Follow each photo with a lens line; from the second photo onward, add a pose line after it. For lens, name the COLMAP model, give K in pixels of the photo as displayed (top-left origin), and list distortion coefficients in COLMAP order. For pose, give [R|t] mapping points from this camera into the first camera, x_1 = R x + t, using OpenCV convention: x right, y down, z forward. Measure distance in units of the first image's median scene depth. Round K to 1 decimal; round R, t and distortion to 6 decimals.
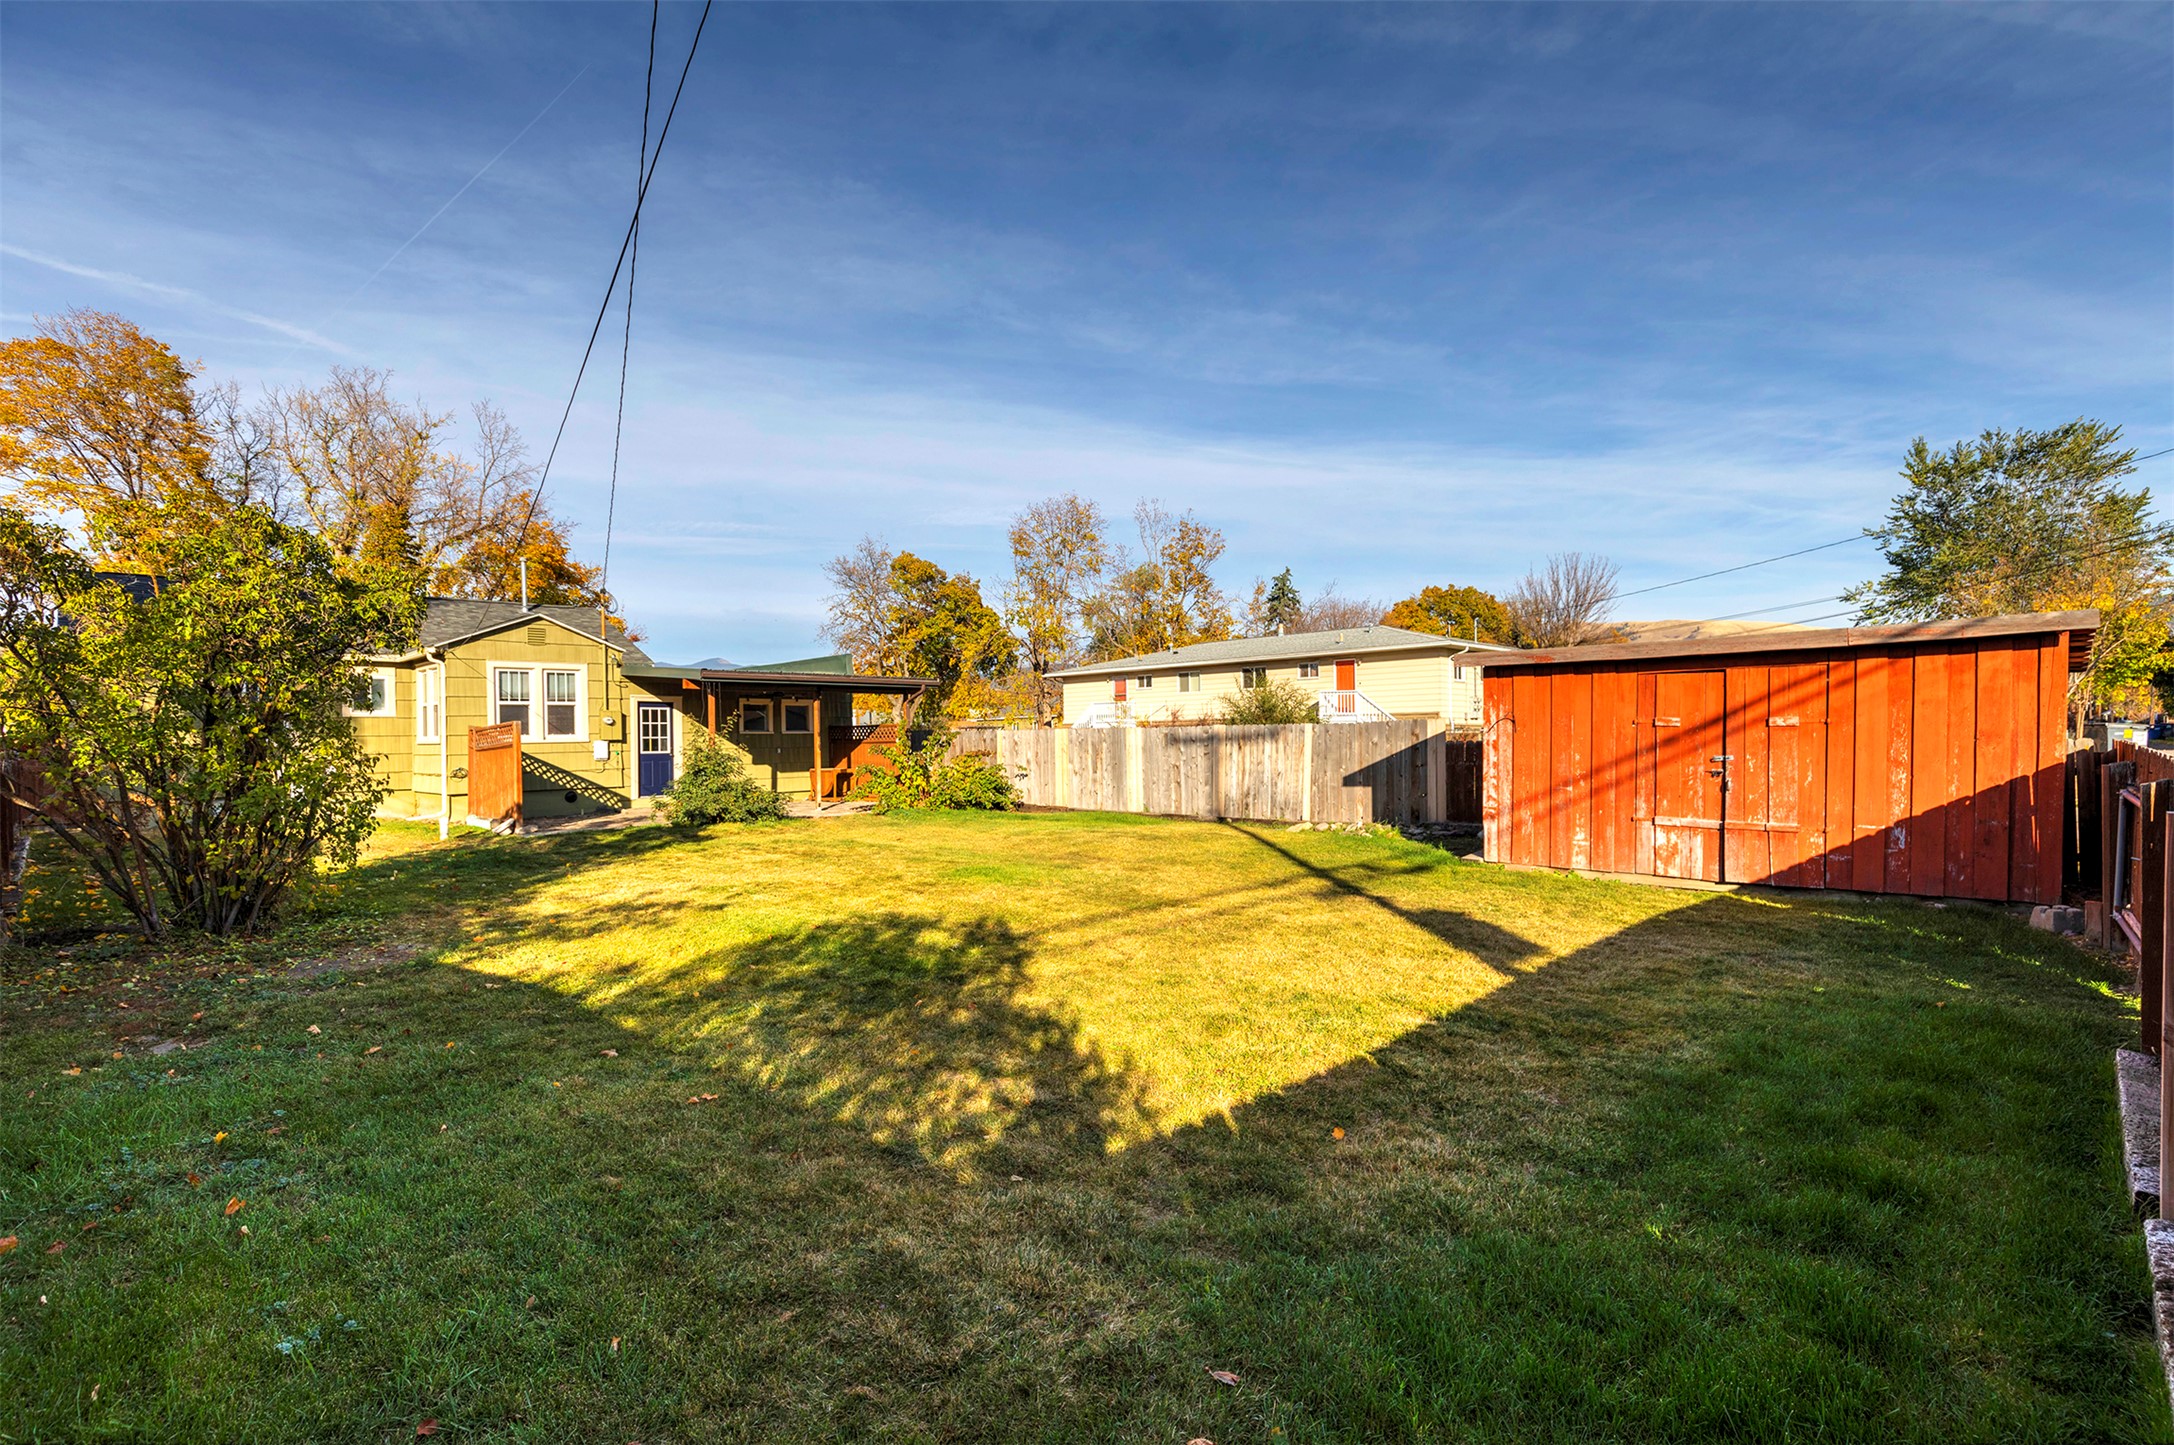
lens RADIAL K [[988.7, 0, 1087.0], [0, 988.7, 722.5], [0, 0, 1]] dist [0.016753, -0.000098]
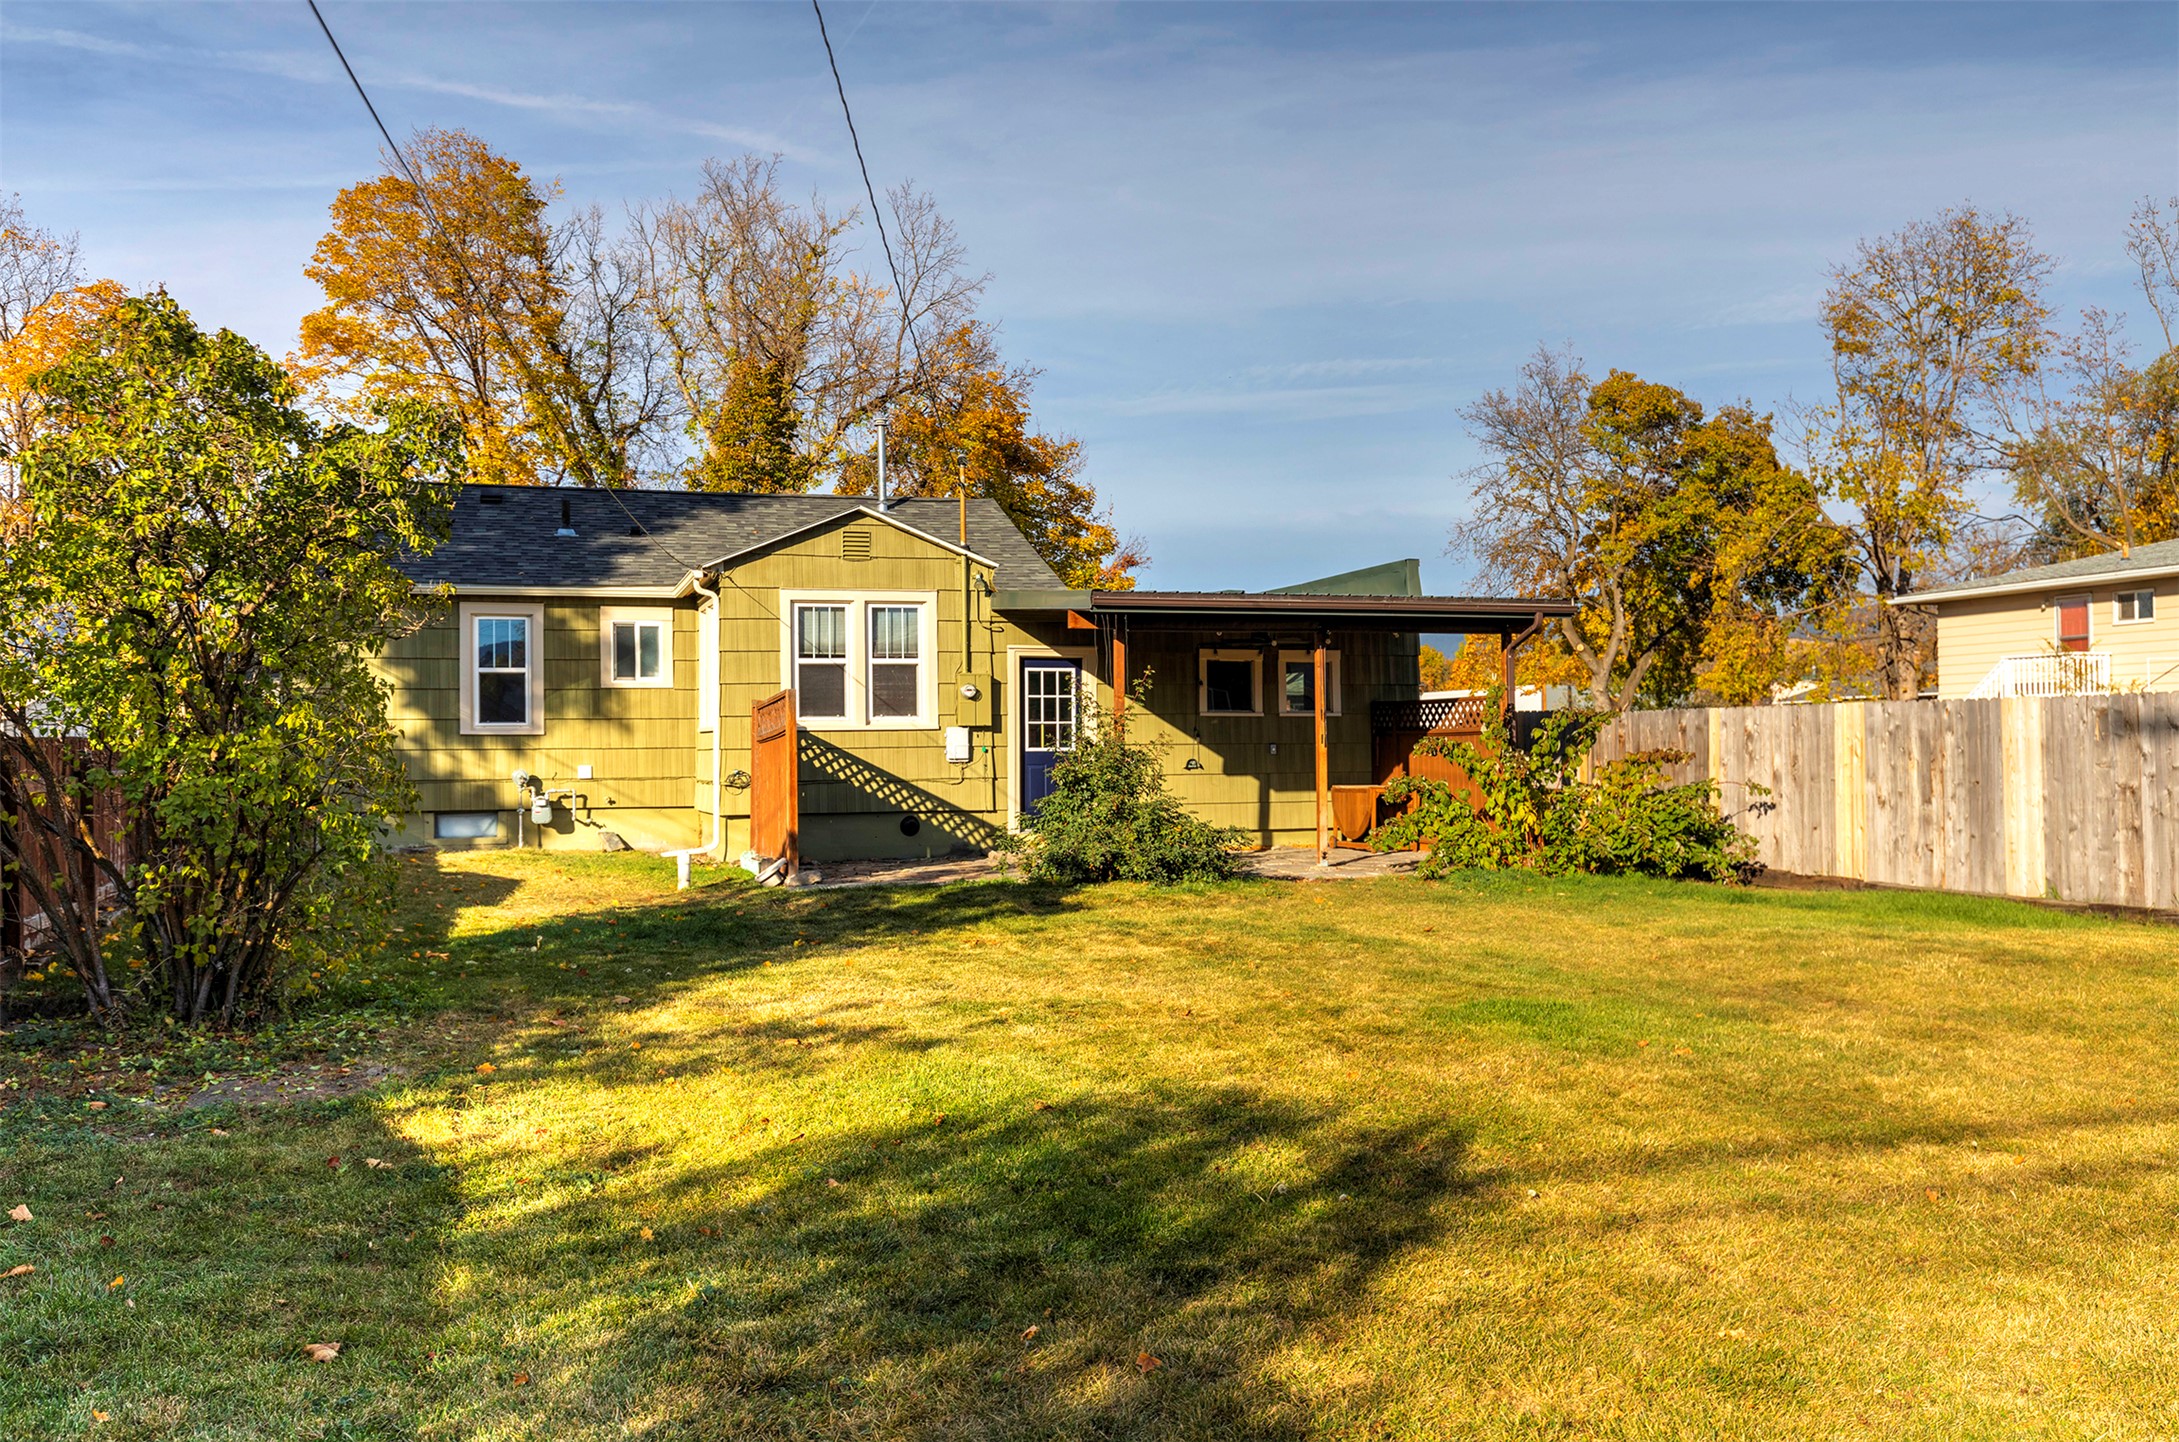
lens RADIAL K [[1848.0, 0, 1089.5], [0, 1848.0, 721.0], [0, 0, 1]] dist [0.011278, -0.001260]
pose [[0.886278, -0.000520, -0.463153, 0.052841], [0.002793, 0.999987, 0.004221, 0.009305], [0.463145, -0.005035, 0.886268, 0.095682]]
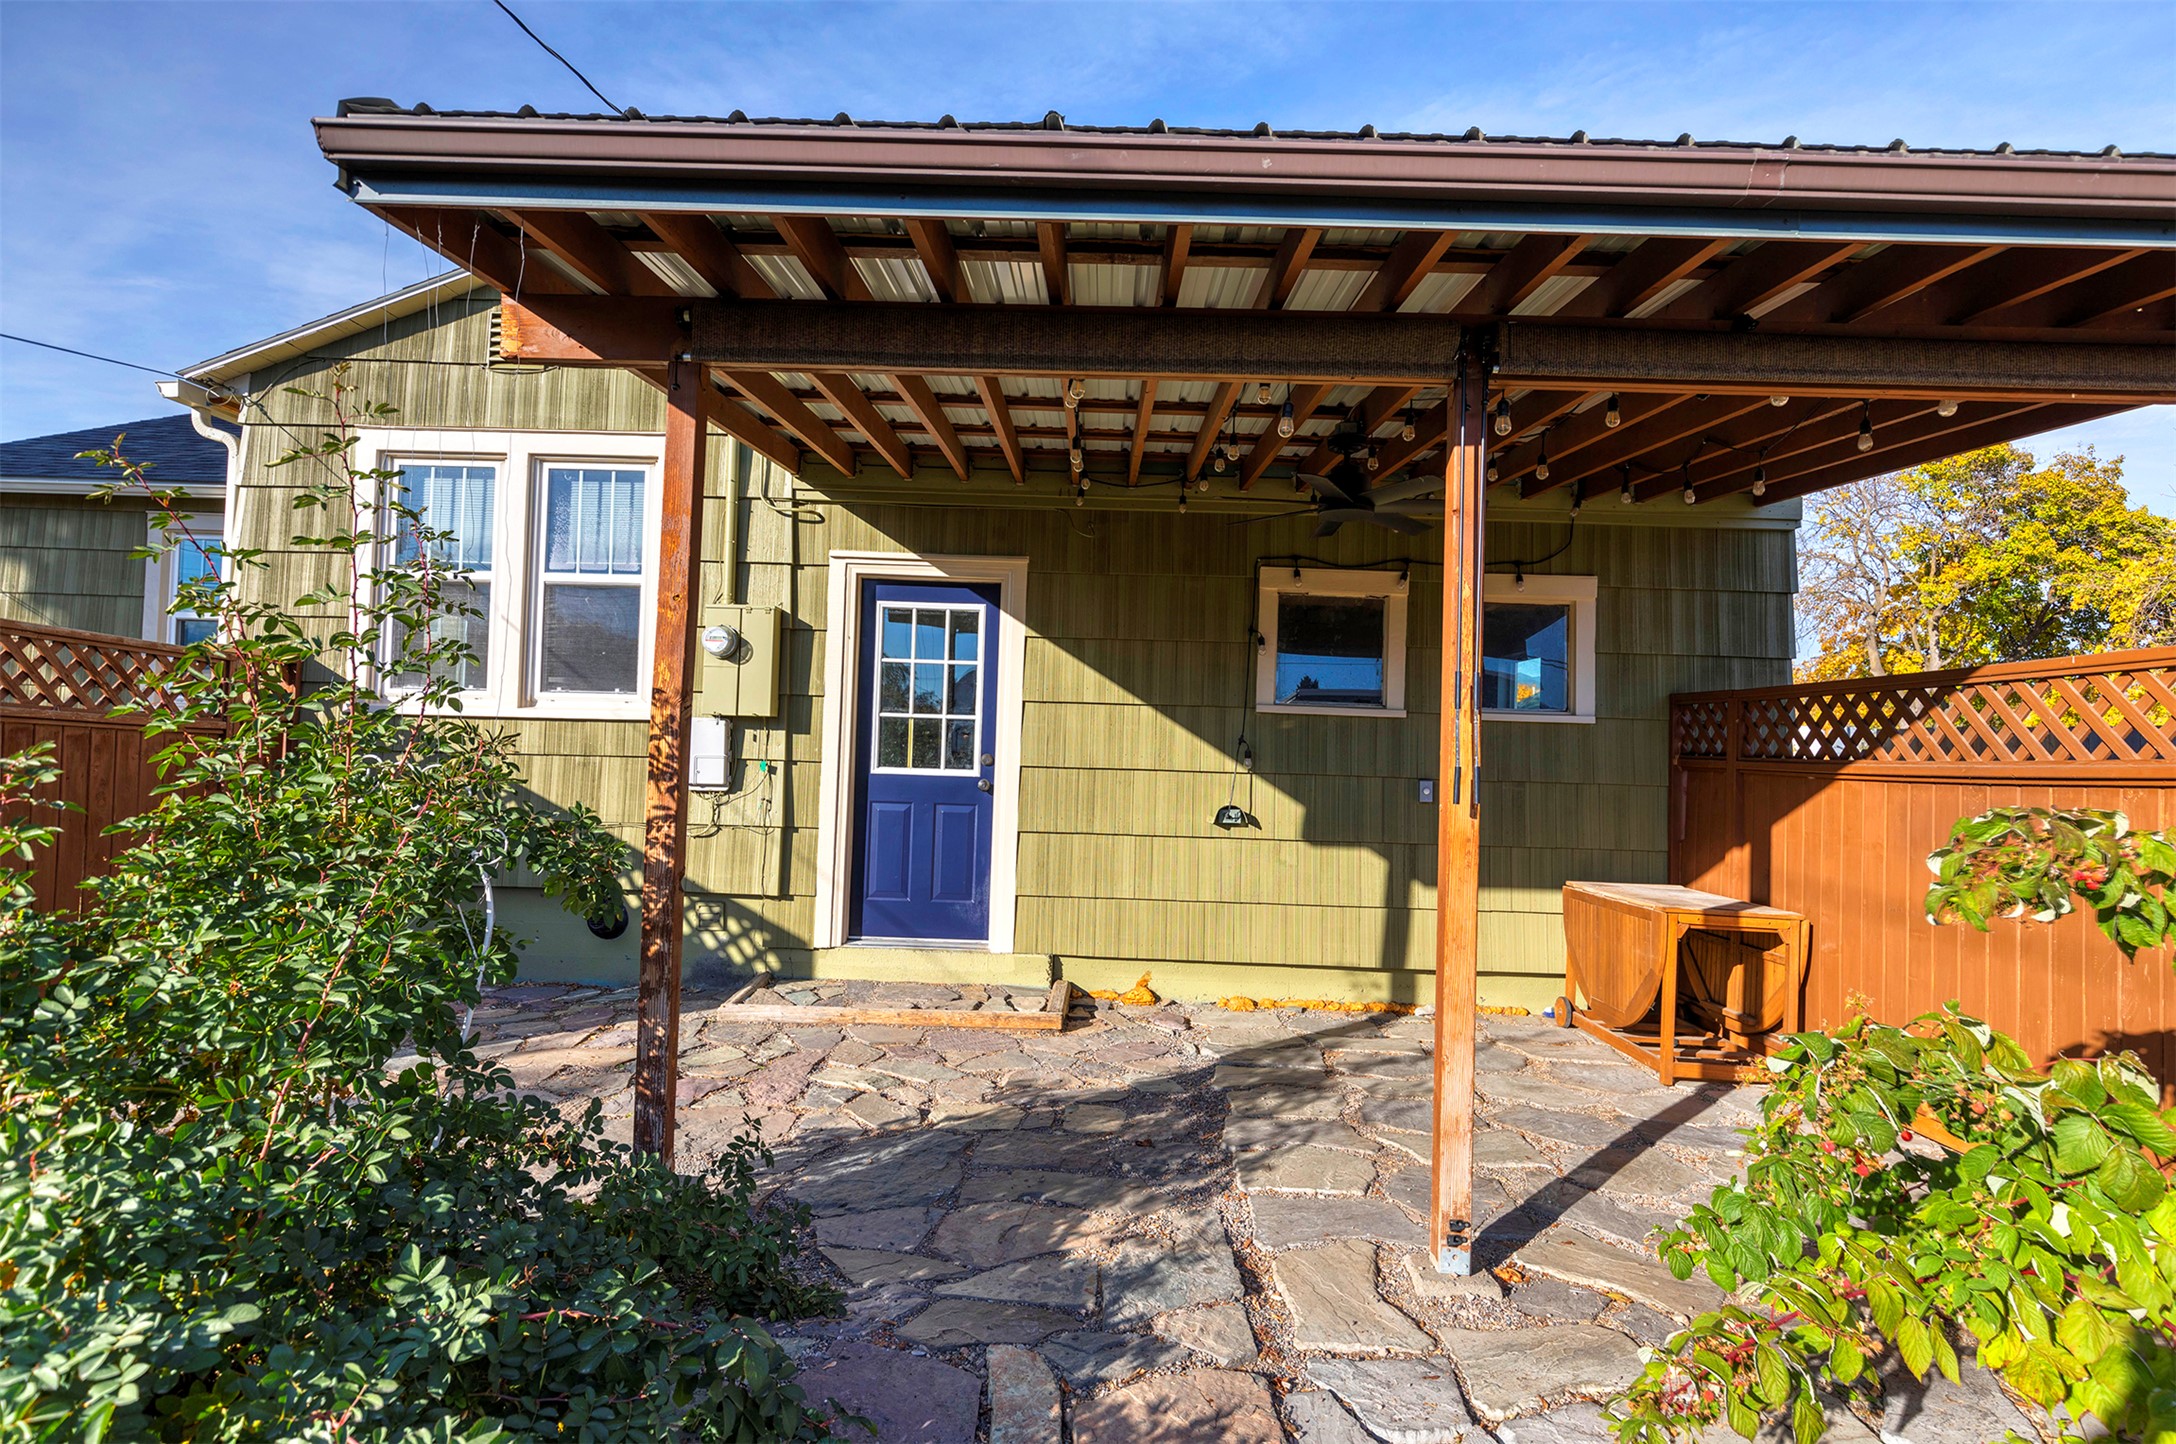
lens RADIAL K [[1140.5, 0, 1088.0], [0, 1140.5, 722.0], [0, 0, 1]] dist [0.007795, 0.000700]
pose [[0.695698, 0.017137, -0.718130, -0.173089], [-0.029098, 0.999567, -0.004336, 0.015544], [0.717745, 0.023912, 0.695896, 0.755551]]
